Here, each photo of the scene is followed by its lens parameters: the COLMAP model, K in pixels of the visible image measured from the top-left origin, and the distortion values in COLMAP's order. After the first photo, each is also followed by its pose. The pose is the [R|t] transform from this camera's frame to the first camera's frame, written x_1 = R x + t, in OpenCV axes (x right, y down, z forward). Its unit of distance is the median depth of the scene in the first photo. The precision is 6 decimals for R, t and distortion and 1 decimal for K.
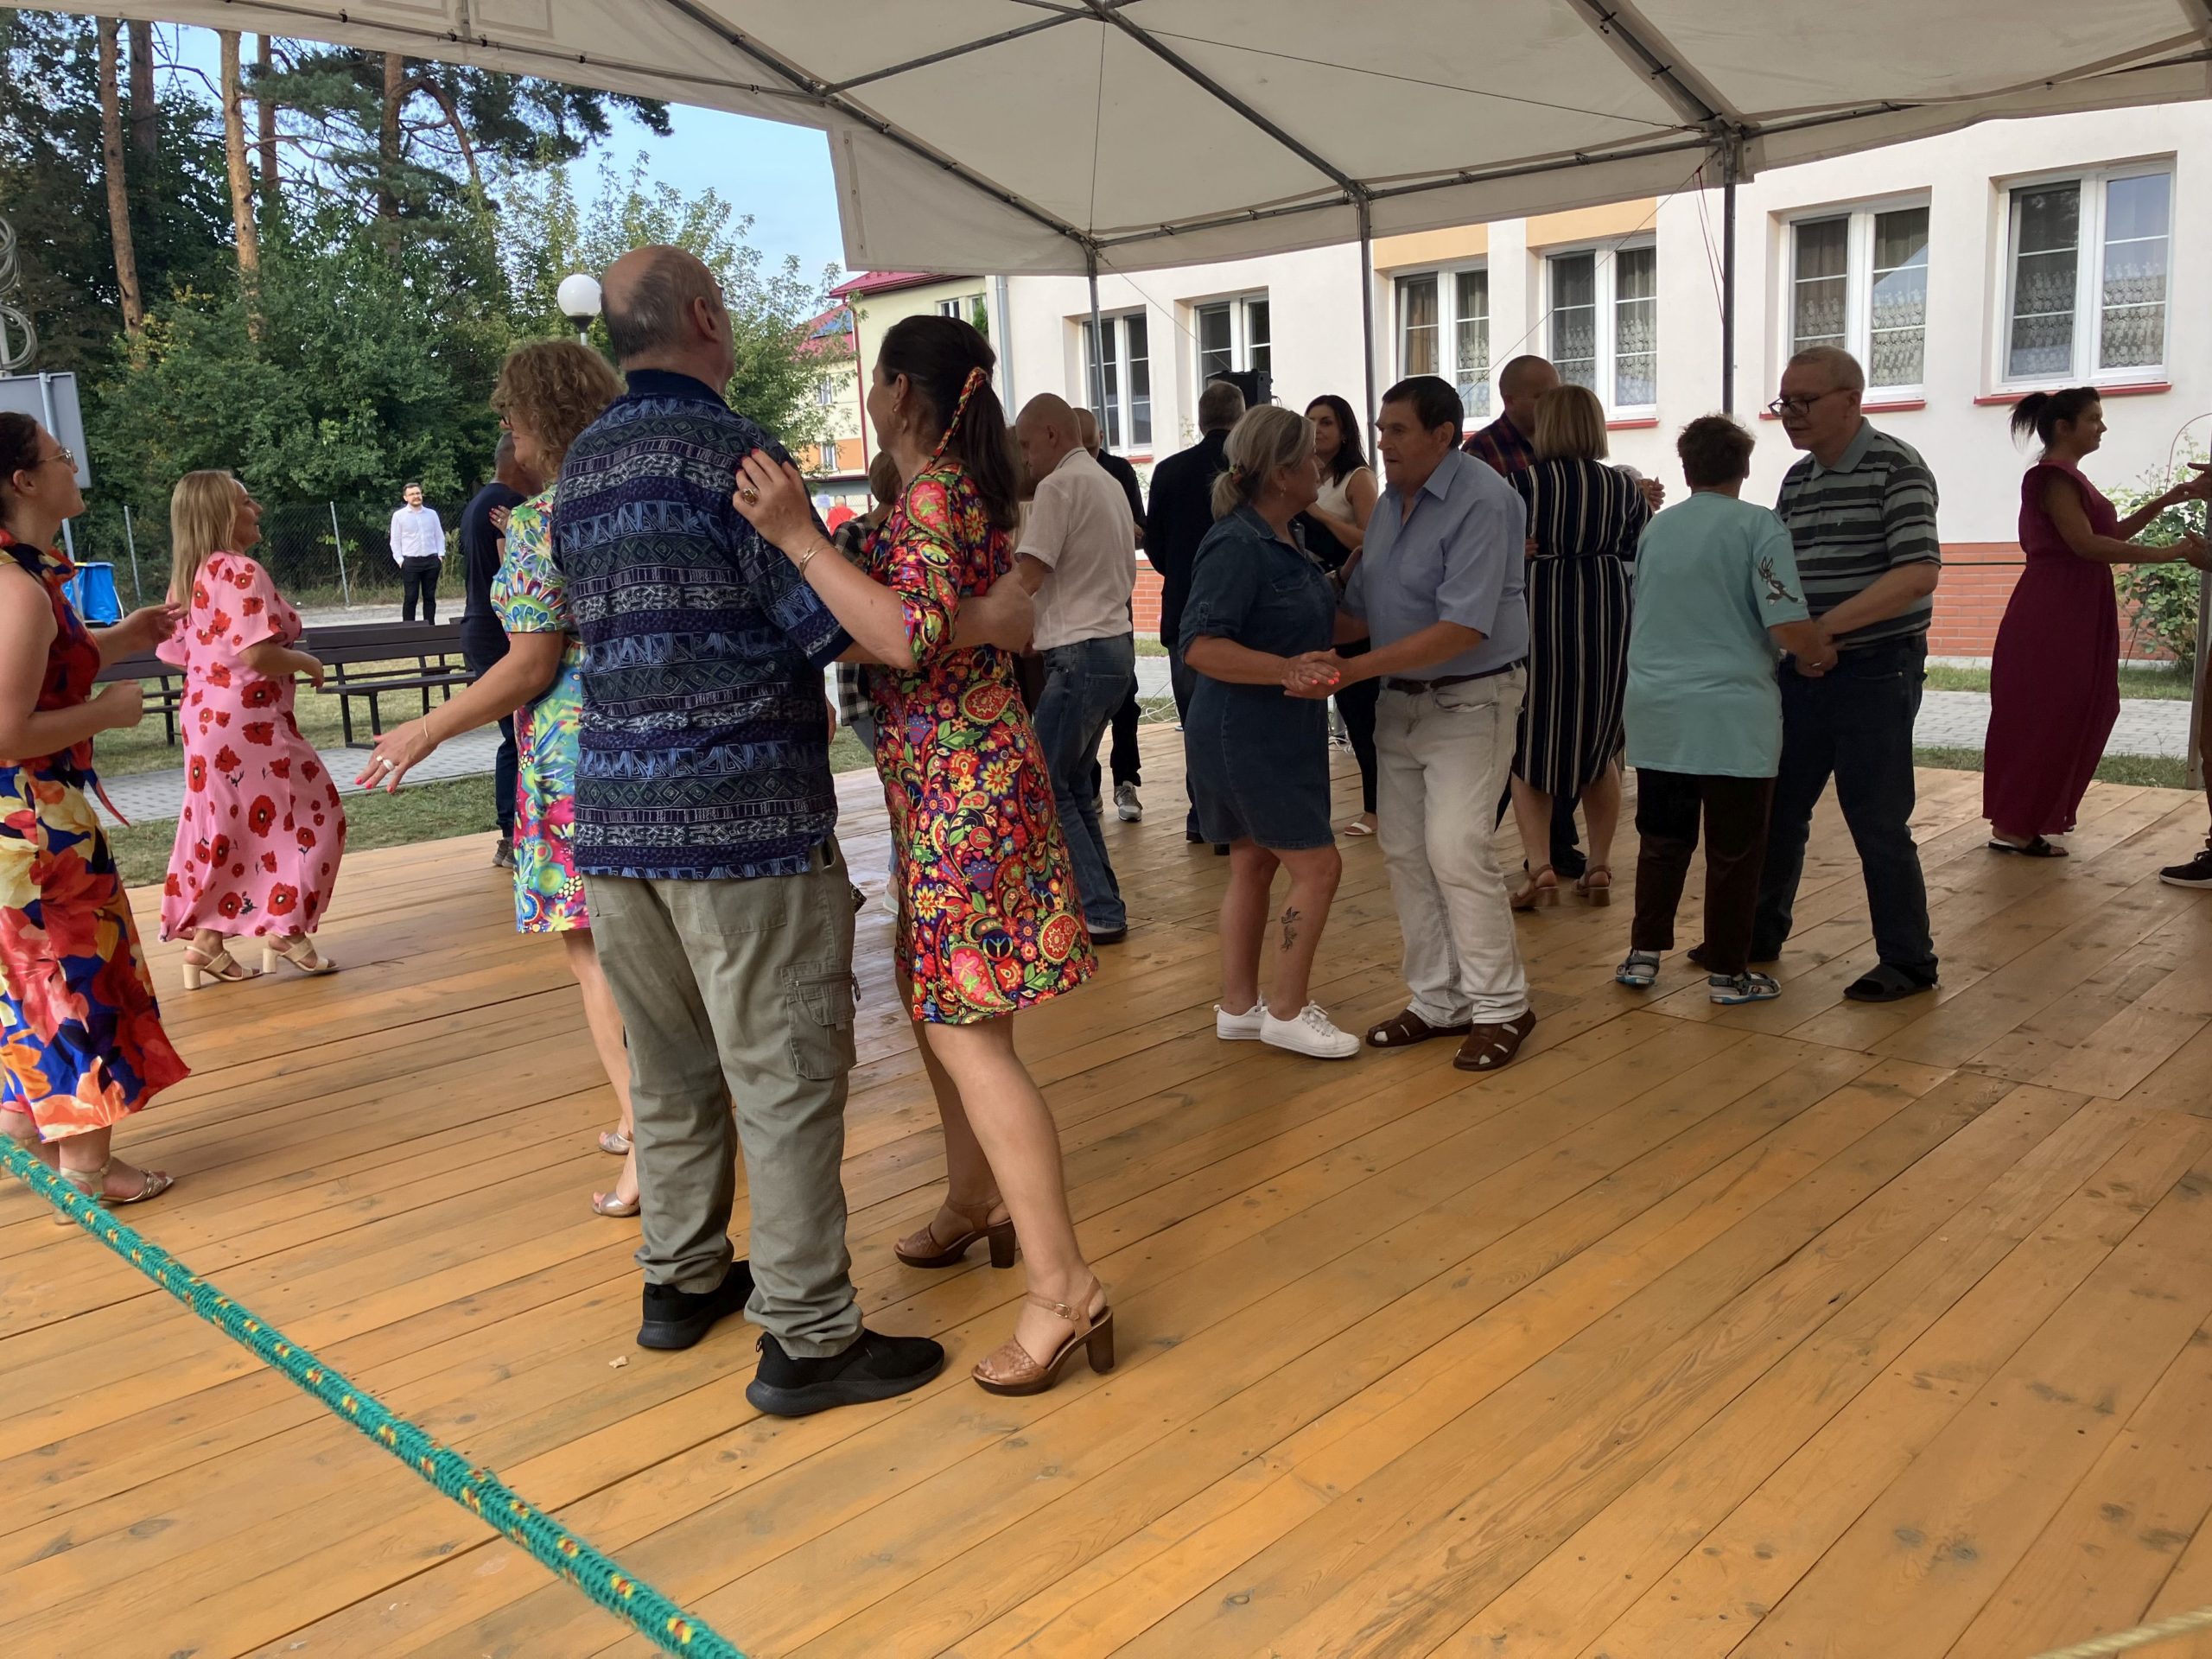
lens RADIAL K [[1825.4, 0, 1092.2], [0, 1825.4, 817.3], [0, 0, 1]] dist [0.001861, 0.031888]
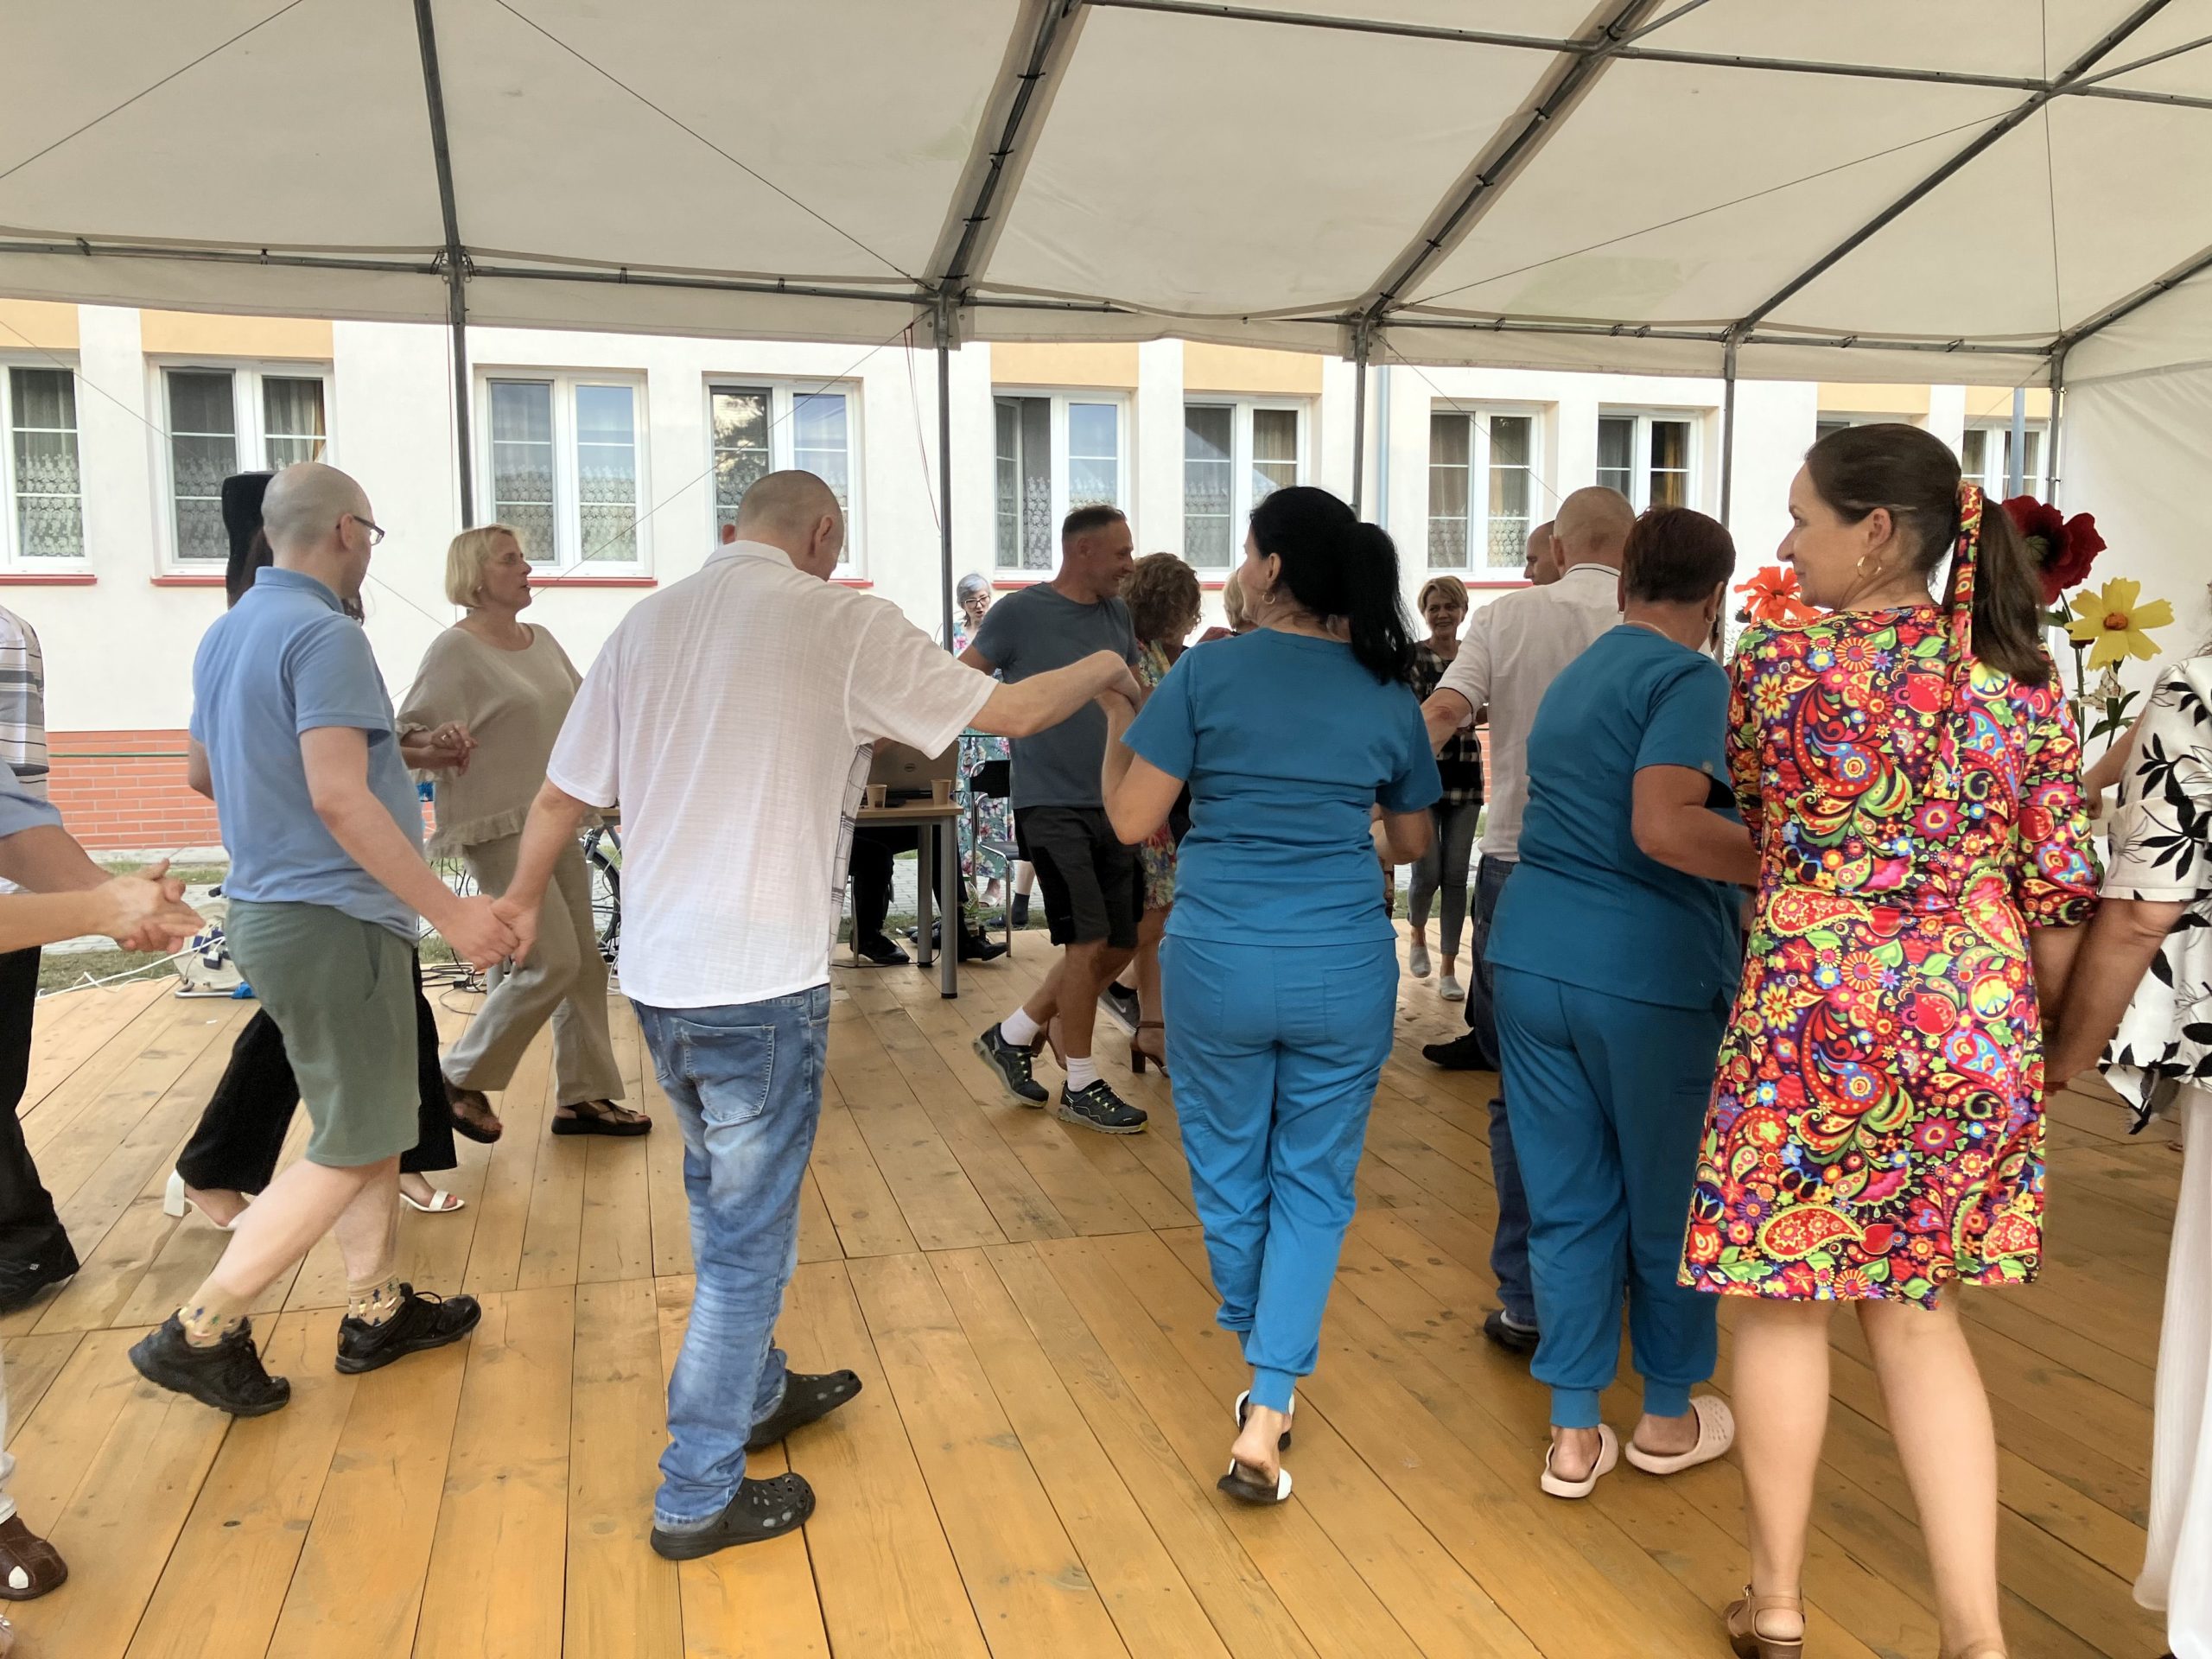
lens RADIAL K [[1796.4, 0, 1106.5], [0, 1796.4, 807.4], [0, 0, 1]] dist [0.007010, 0.011678]
pose [[0.503492, -0.043058, 0.862926, -0.212014], [0.129502, 0.991236, -0.026100, -0.034271], [-0.854240, 0.124891, 0.504655, 0.233785]]
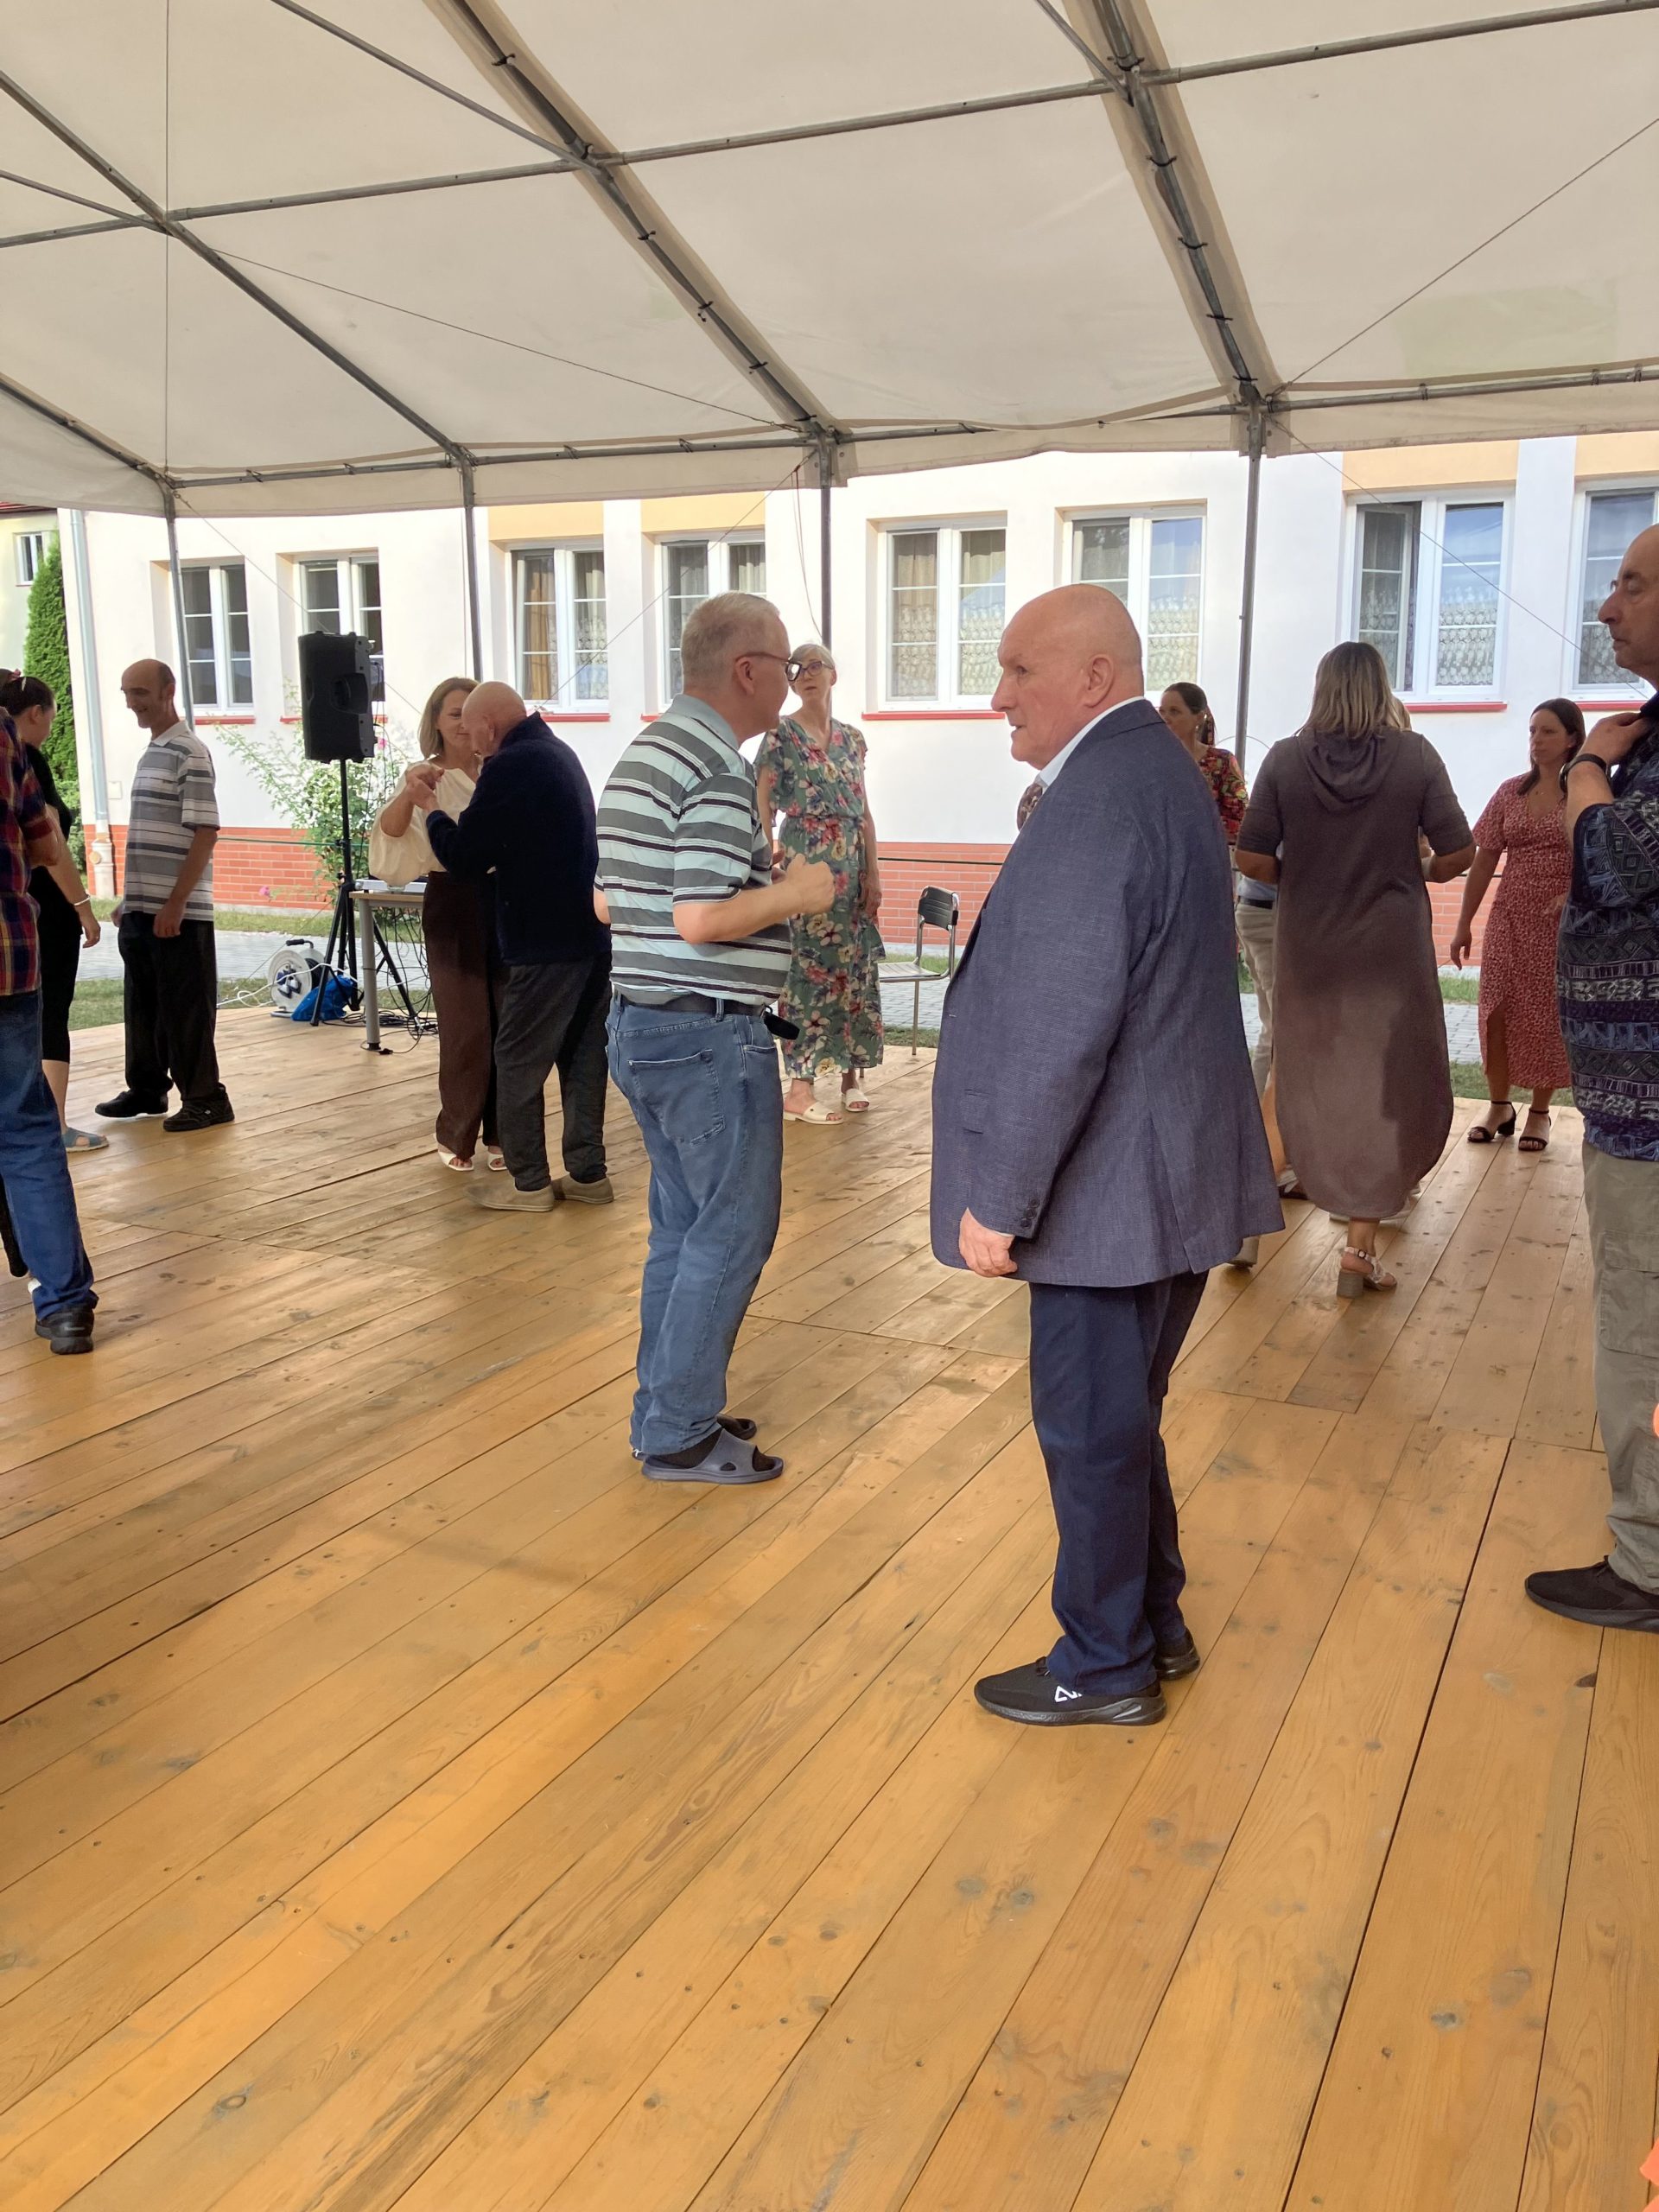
lens RADIAL K [[1825.4, 0, 848.4], [0, 1825.4, 1105.6], [0, 0, 1]] dist [0.001861, 0.031888]
pose [[0.943981, -0.013049, 0.329742, 0.009549], [0.011220, 0.999909, 0.007449, -0.003698], [-0.329810, -0.003332, 0.944042, 0.015256]]
